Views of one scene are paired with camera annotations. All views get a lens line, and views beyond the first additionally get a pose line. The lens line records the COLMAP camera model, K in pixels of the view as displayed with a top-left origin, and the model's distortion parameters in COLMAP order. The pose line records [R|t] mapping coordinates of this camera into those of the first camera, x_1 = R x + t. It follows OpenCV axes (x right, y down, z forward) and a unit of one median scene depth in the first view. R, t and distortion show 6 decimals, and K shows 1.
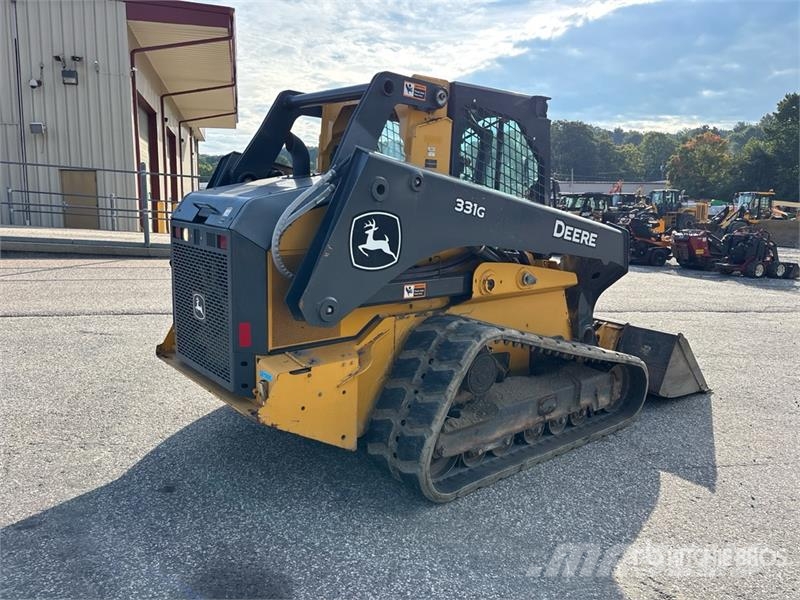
lens RADIAL K [[608.1, 0, 396.1], [0, 608.1, 295.0], [0, 0, 1]] dist [0.049682, -0.059576]
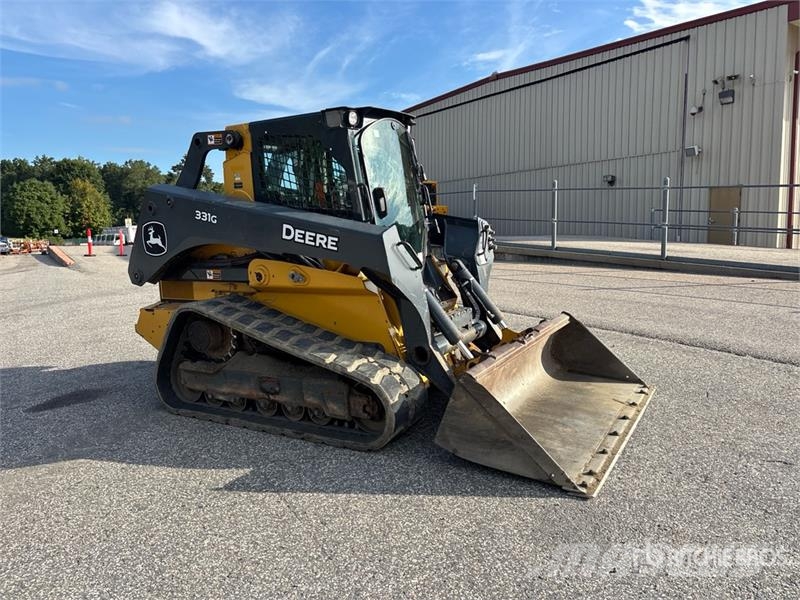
lens RADIAL K [[608.1, 0, 396.1], [0, 608.1, 295.0], [0, 0, 1]] dist [0.049682, -0.059576]
pose [[0.333481, 0.084249, -0.938985, 1.414809], [-0.112956, 0.992395, 0.048925, -0.072726], [0.935965, 0.089749, 0.340462, 0.836142]]
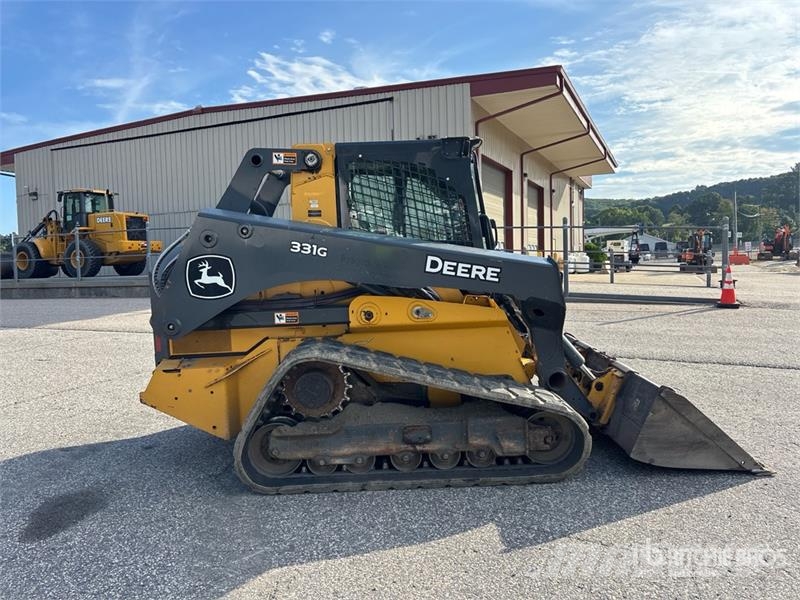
lens RADIAL K [[608.1, 0, 396.1], [0, 608.1, 295.0], [0, 0, 1]] dist [0.049682, -0.059576]
pose [[0.782843, 0.002139, -0.622215, 0.876565], [-0.048787, 0.997127, -0.057953, 0.006326], [0.620303, 0.075724, 0.780698, 0.166460]]
